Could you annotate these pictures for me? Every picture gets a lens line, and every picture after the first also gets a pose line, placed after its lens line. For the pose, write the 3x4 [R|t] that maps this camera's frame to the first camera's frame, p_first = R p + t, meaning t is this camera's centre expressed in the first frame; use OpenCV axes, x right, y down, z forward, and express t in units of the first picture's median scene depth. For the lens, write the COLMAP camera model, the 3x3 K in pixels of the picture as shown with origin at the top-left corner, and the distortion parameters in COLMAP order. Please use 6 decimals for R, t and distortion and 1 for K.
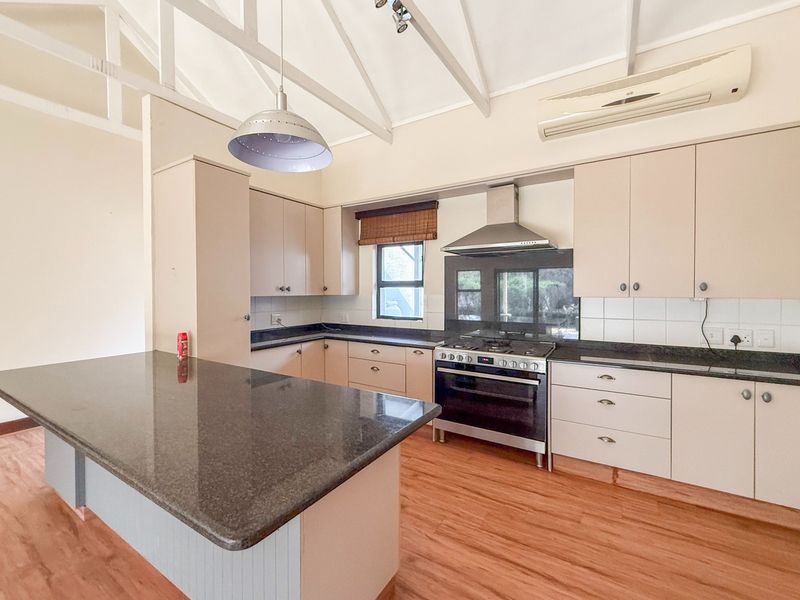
lens RADIAL K [[338.9, 0, 402.9], [0, 338.9, 293.1], [0, 0, 1]] dist [-0.000802, 0.001044]
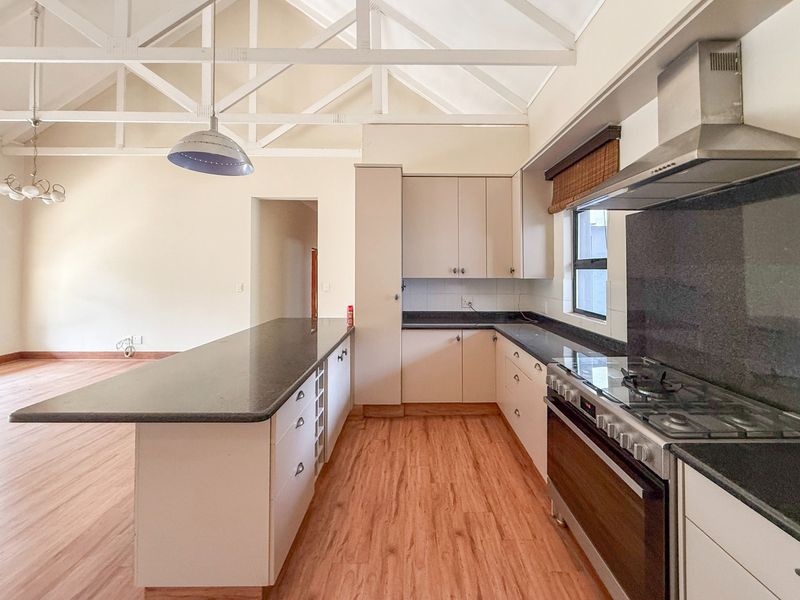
lens RADIAL K [[359.9, 0, 421.0], [0, 359.9, 263.3], [0, 0, 1]] dist [-0.001779, -0.000259]
pose [[0.539771, -0.015478, -0.841670, 0.418263], [-0.008471, 0.999680, -0.023816, -0.007979], [0.841769, 0.019985, 0.539467, 0.335075]]
